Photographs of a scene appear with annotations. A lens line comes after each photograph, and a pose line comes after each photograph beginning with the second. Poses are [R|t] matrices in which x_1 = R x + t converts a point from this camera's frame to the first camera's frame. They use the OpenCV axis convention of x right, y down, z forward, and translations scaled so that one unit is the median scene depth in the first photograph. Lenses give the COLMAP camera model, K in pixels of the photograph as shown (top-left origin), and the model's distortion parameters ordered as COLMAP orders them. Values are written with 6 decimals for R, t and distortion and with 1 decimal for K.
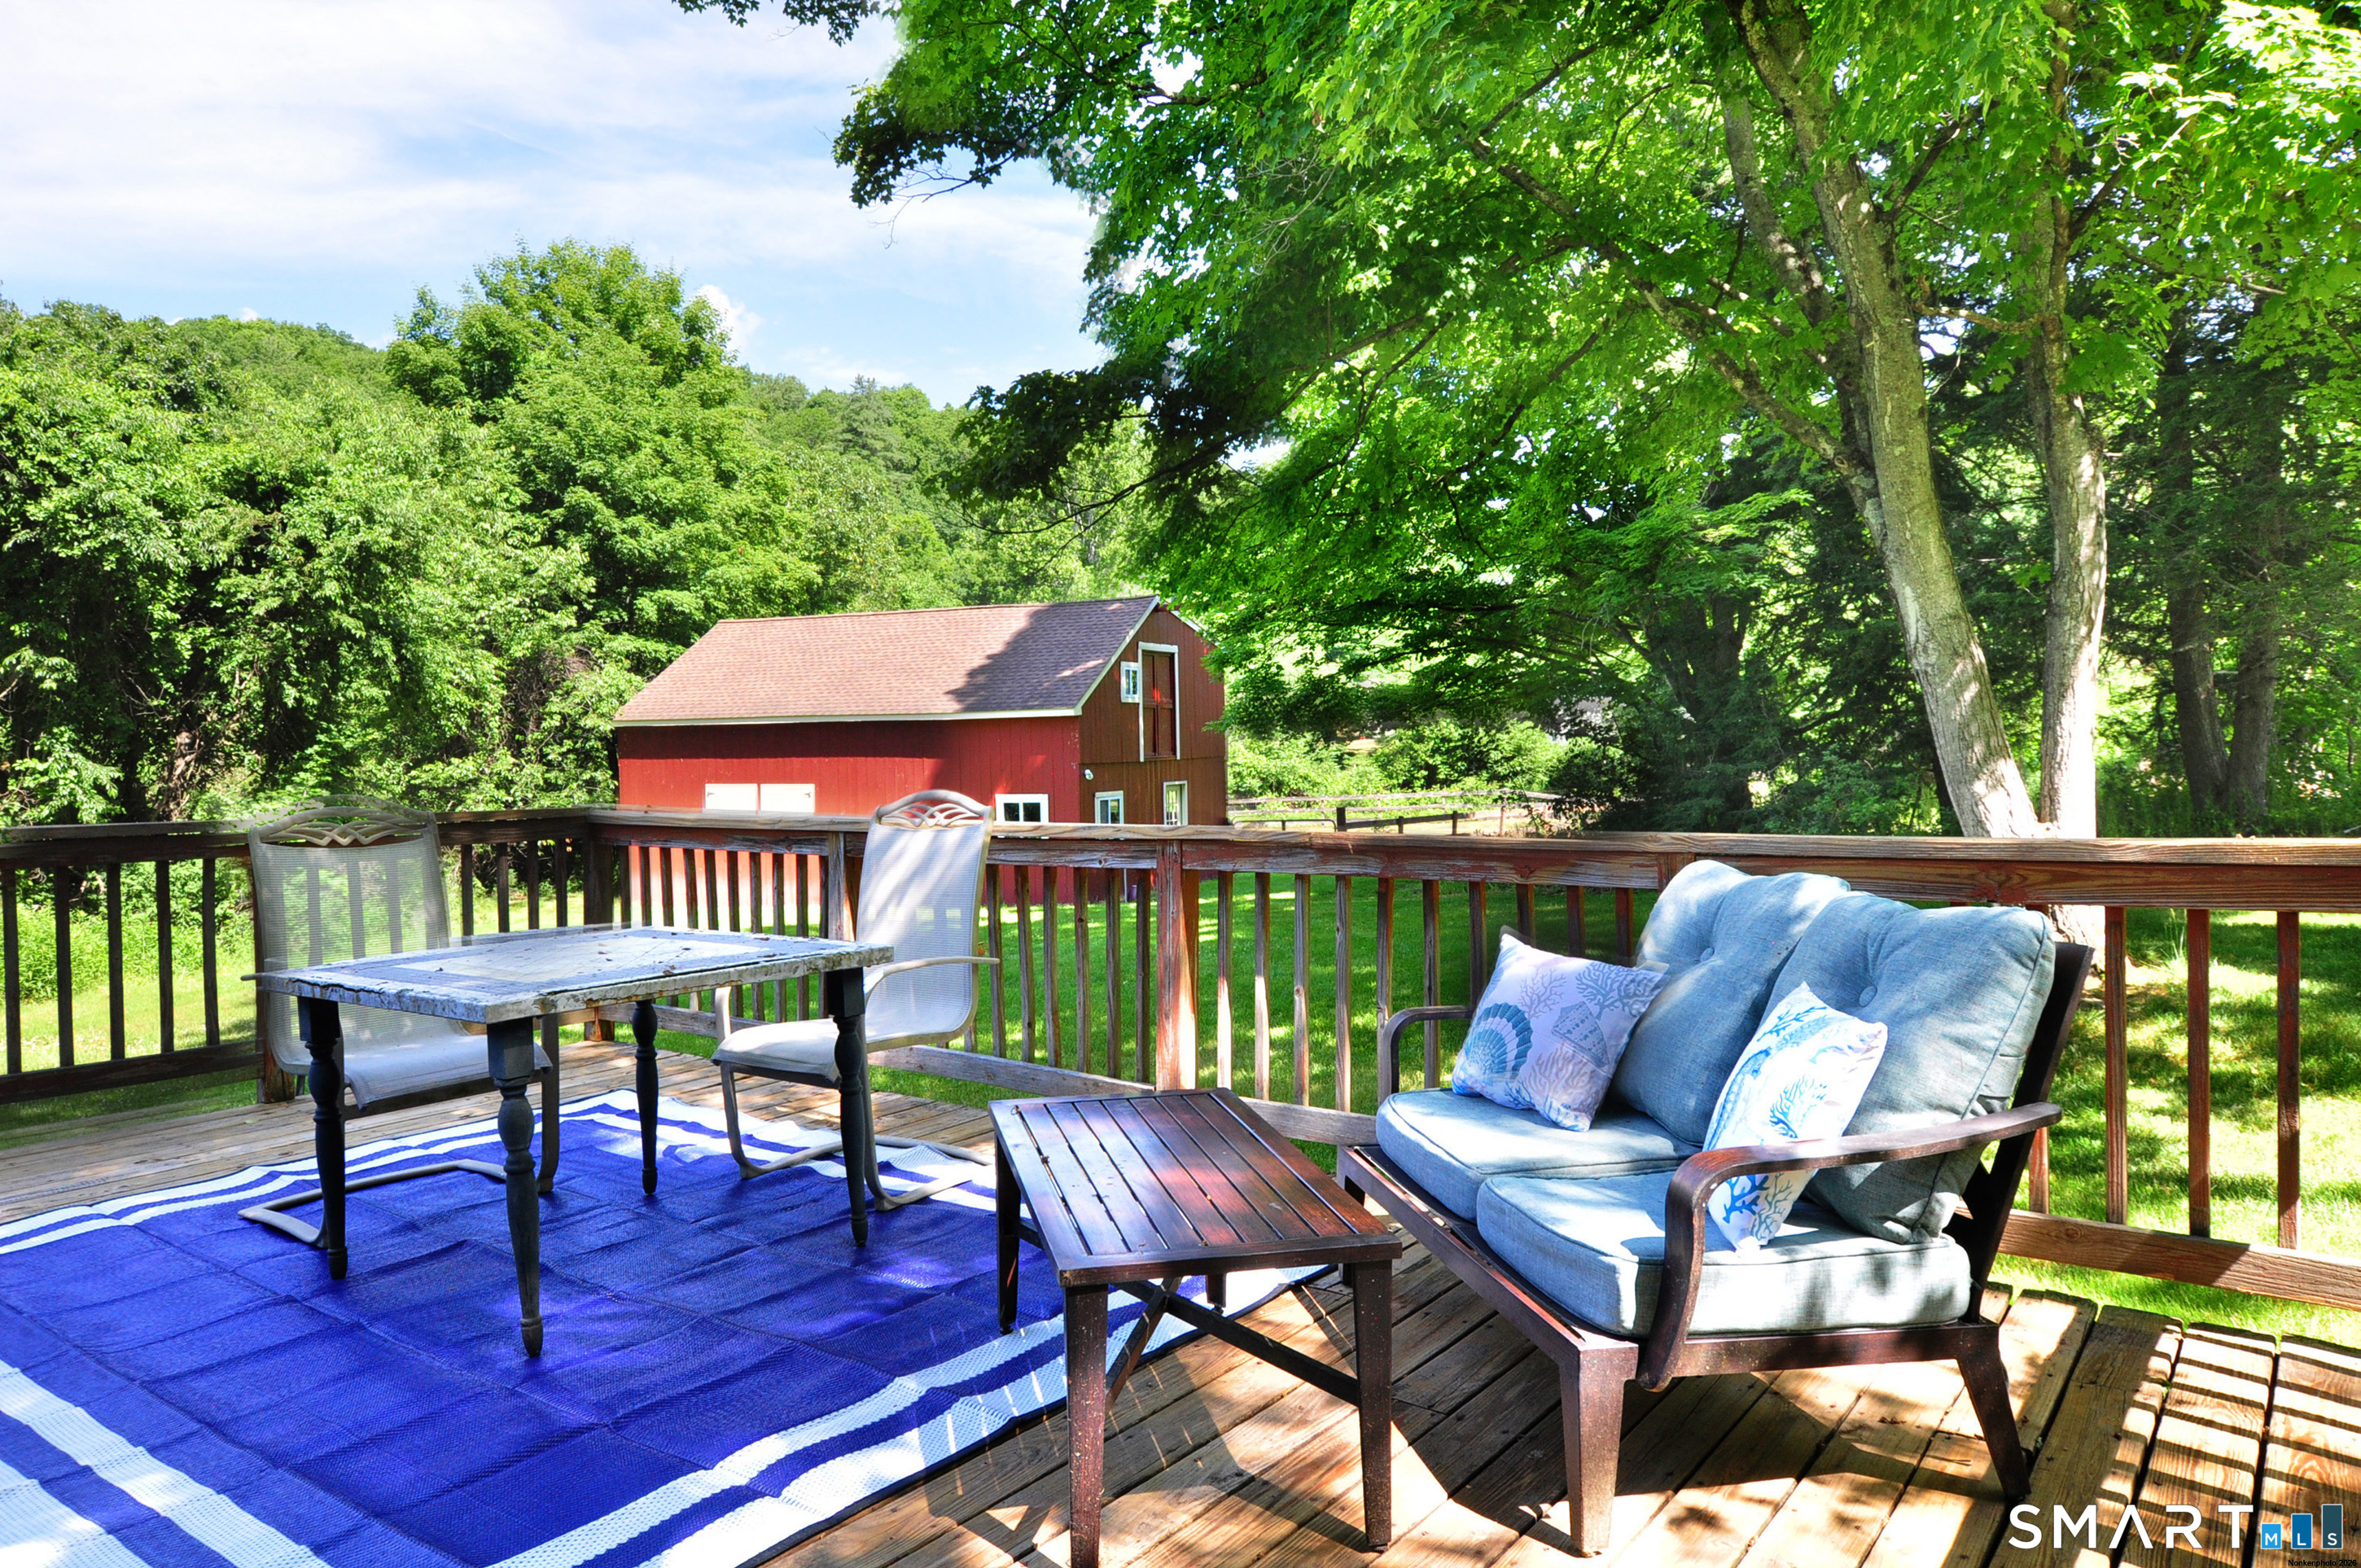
lens RADIAL K [[1600.3, 0, 1160.8], [0, 1600.3, 776.0], [0, 0, 1]] dist [0.056234, 0.002538]
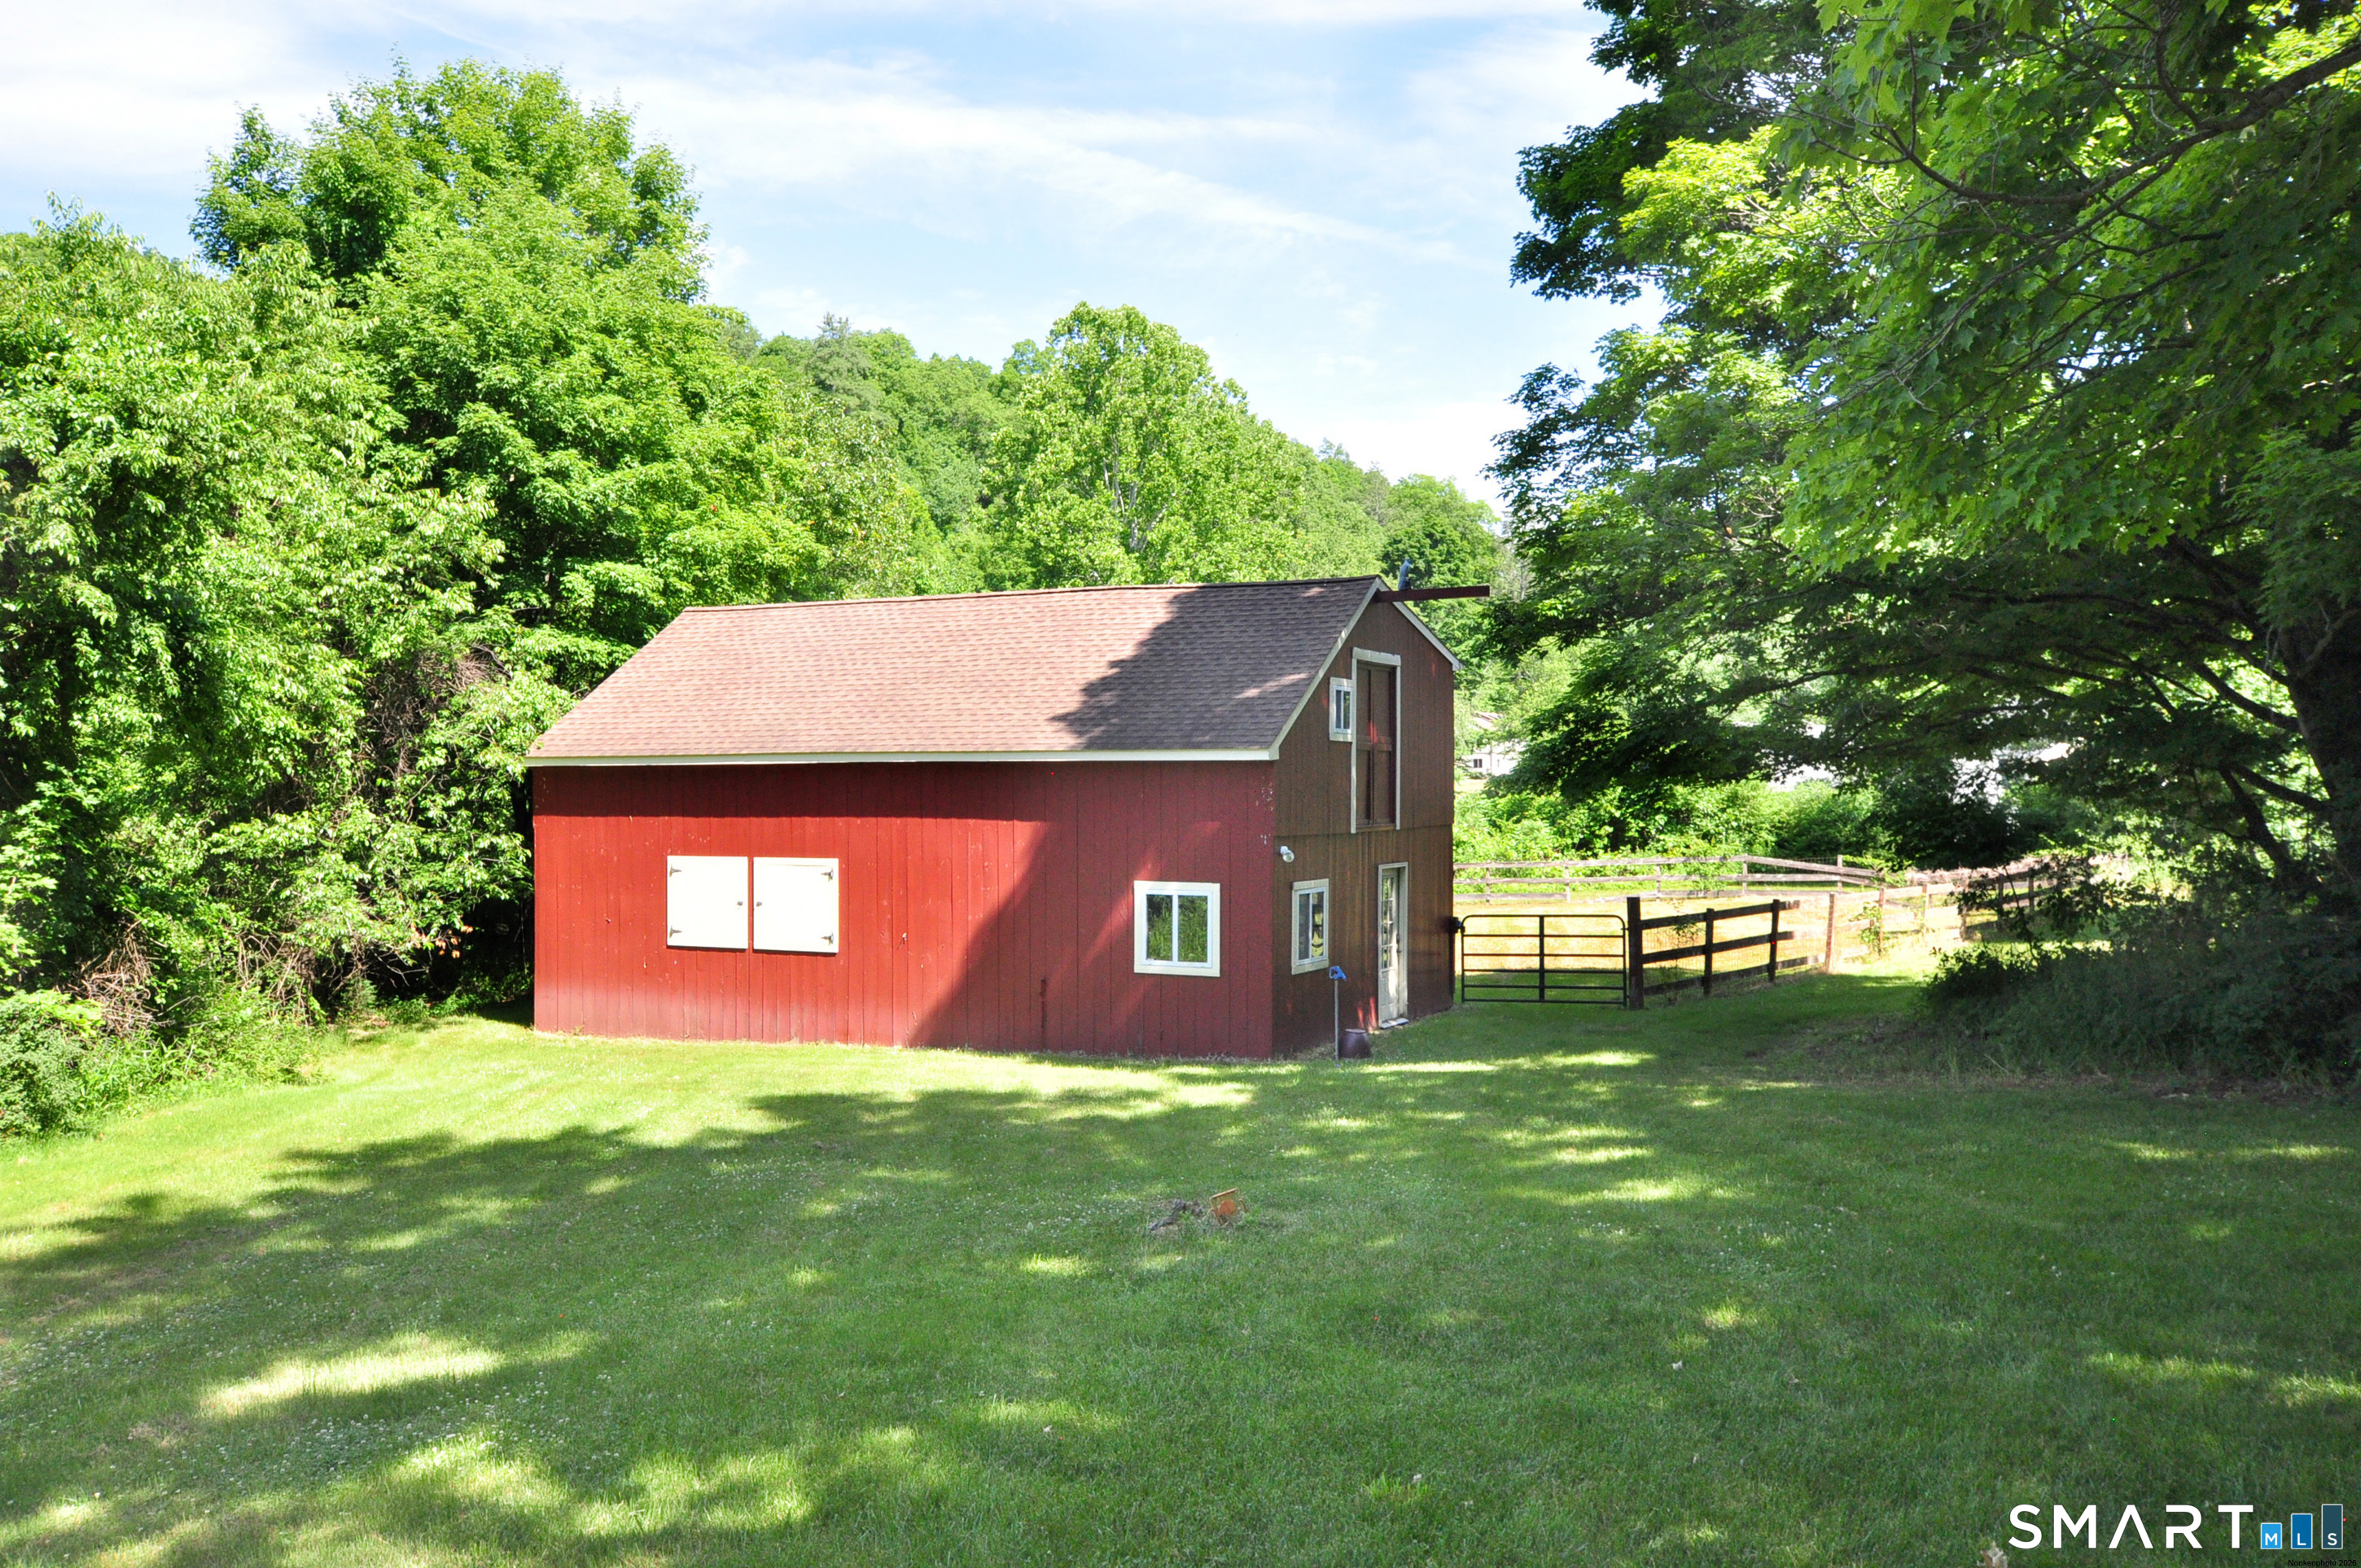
lens RADIAL K [[1977.5, 0, 1192.7], [0, 1977.5, 771.9], [0, 0, 1]] dist [0.077647, -0.012607]
pose [[0.999955, 0.008982, 0.003110, -0.068622], [-0.008905, 0.999675, -0.023906, -0.011025], [-0.003324, 0.023877, 0.999709, 0.179977]]
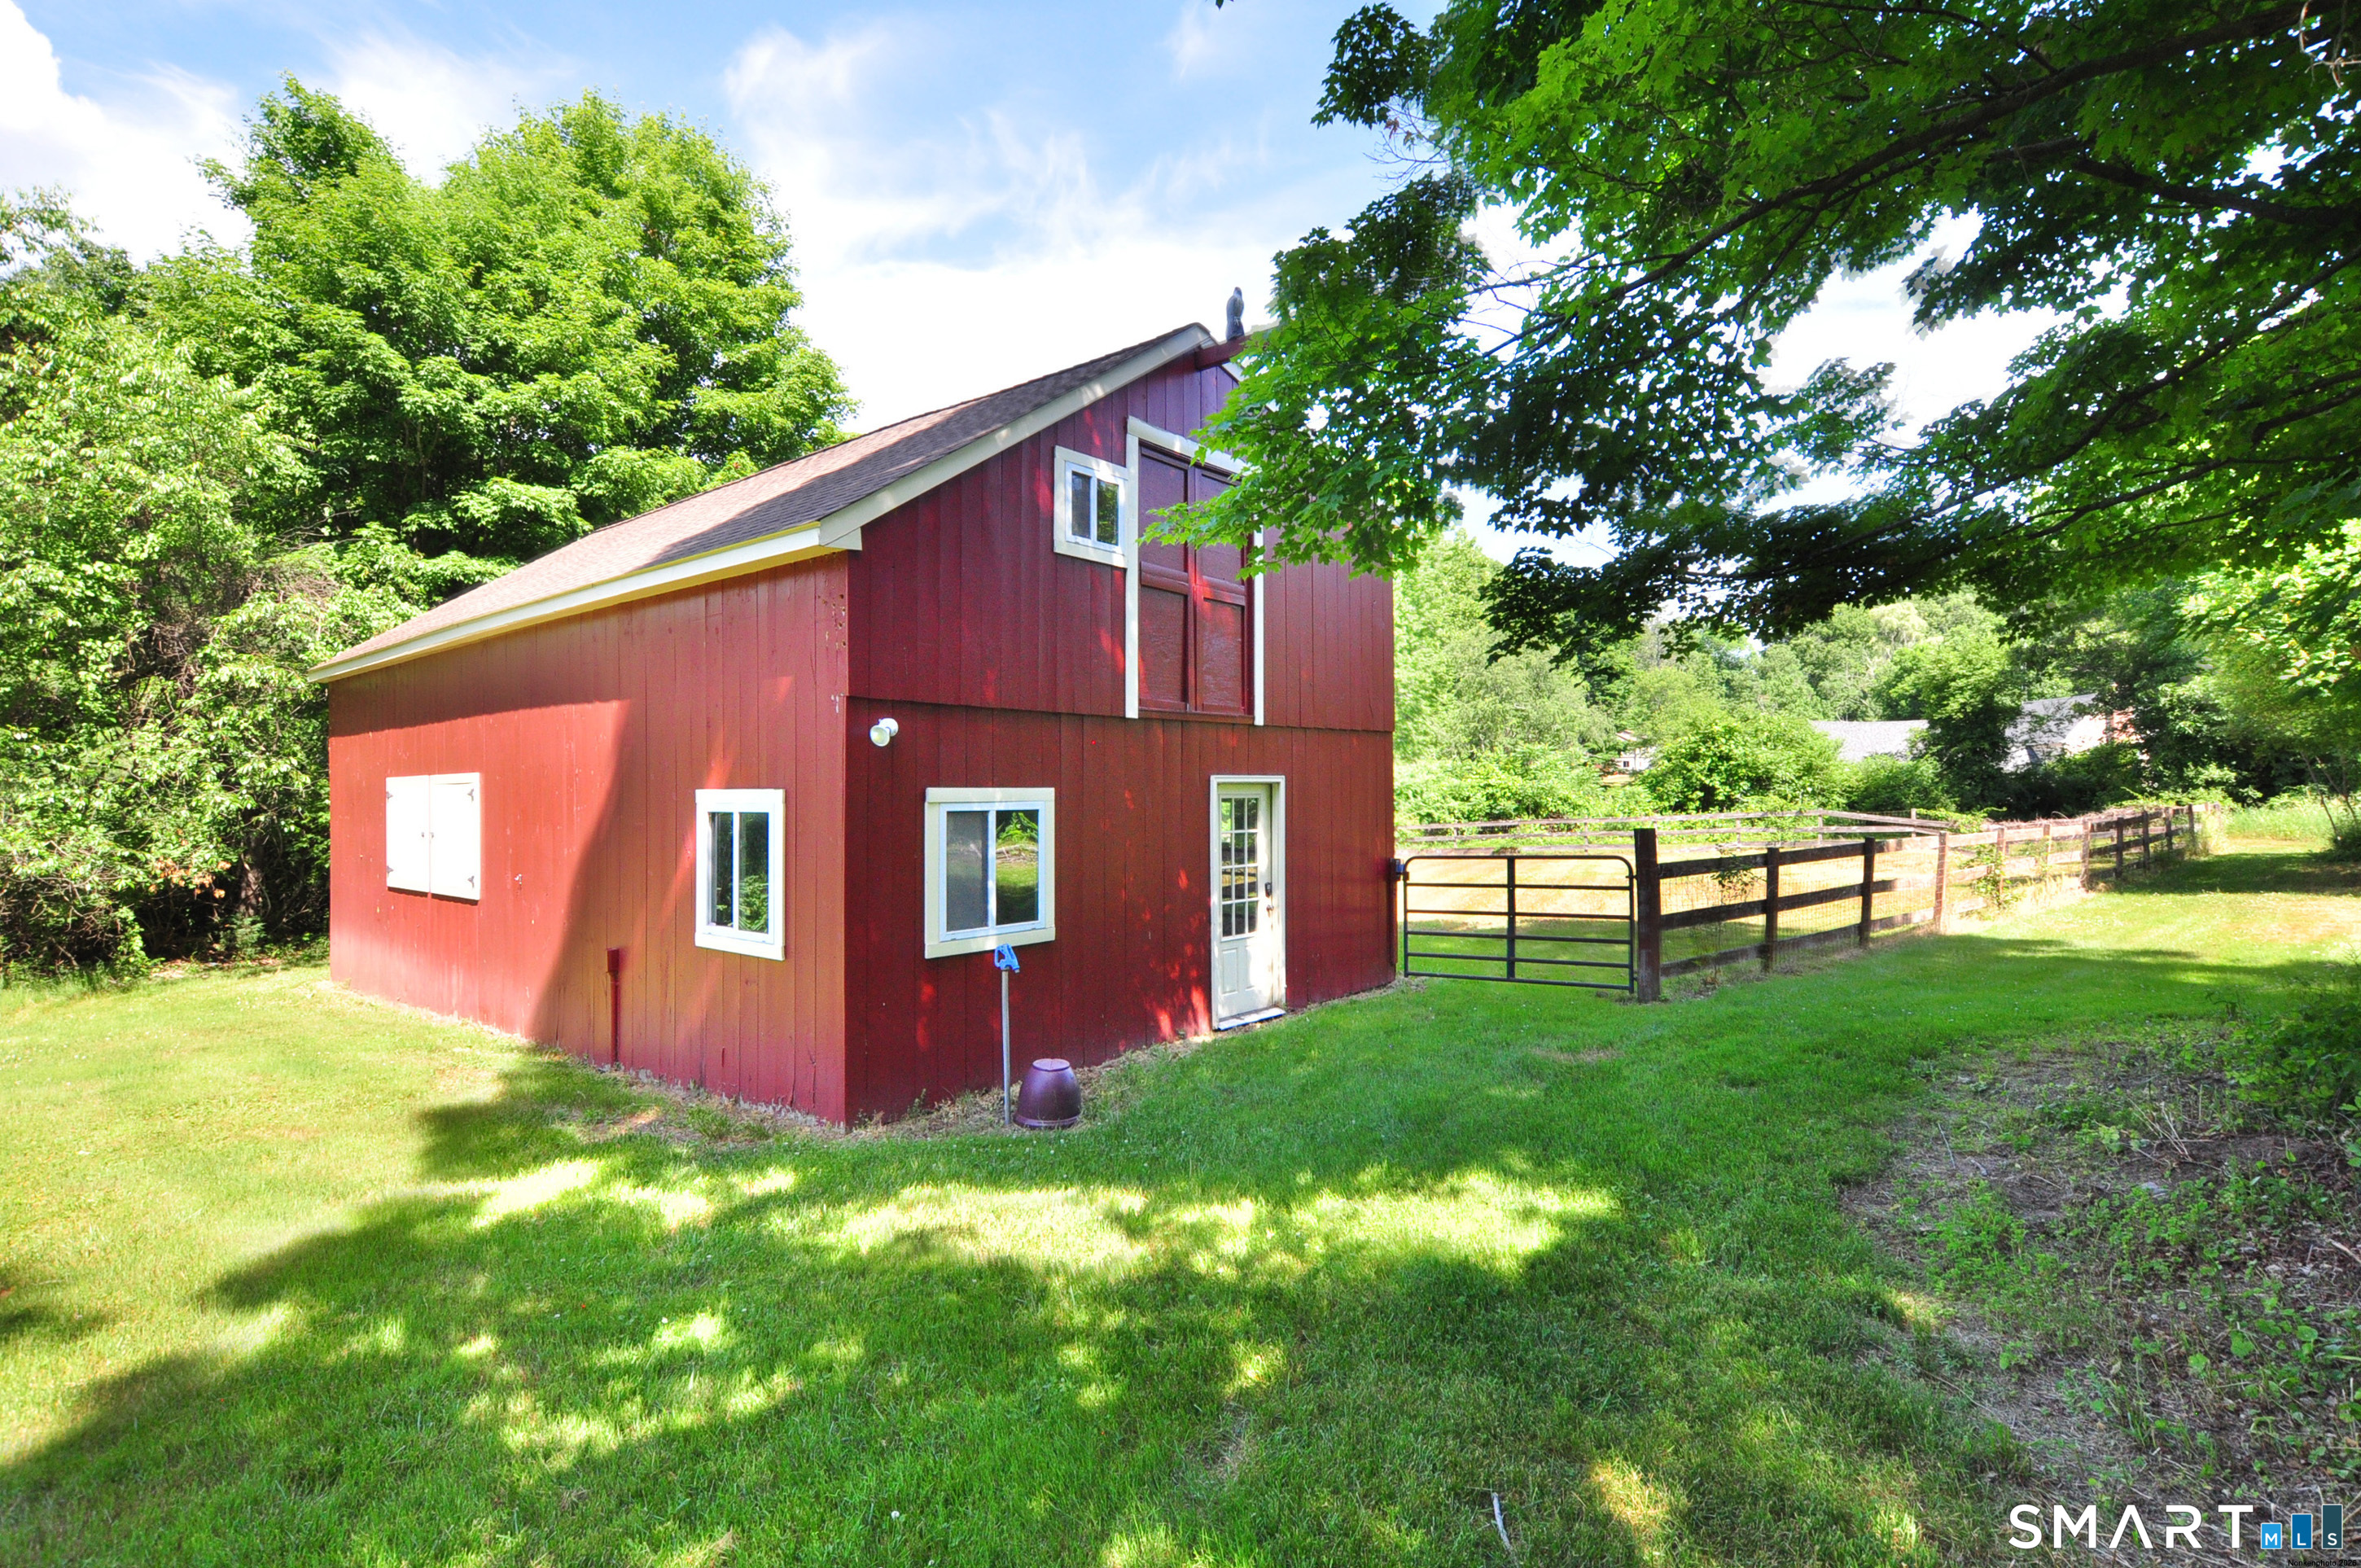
lens RADIAL K [[1158.8, 0, 1190.6], [0, 1158.8, 777.8], [0, 0, 1]] dist [-0.004385, -0.000258]
pose [[0.975381, -0.001059, -0.220524, 0.057890], [-0.004167, 0.999721, -0.023231, 0.011905], [0.220487, 0.023578, 0.975105, 0.636946]]
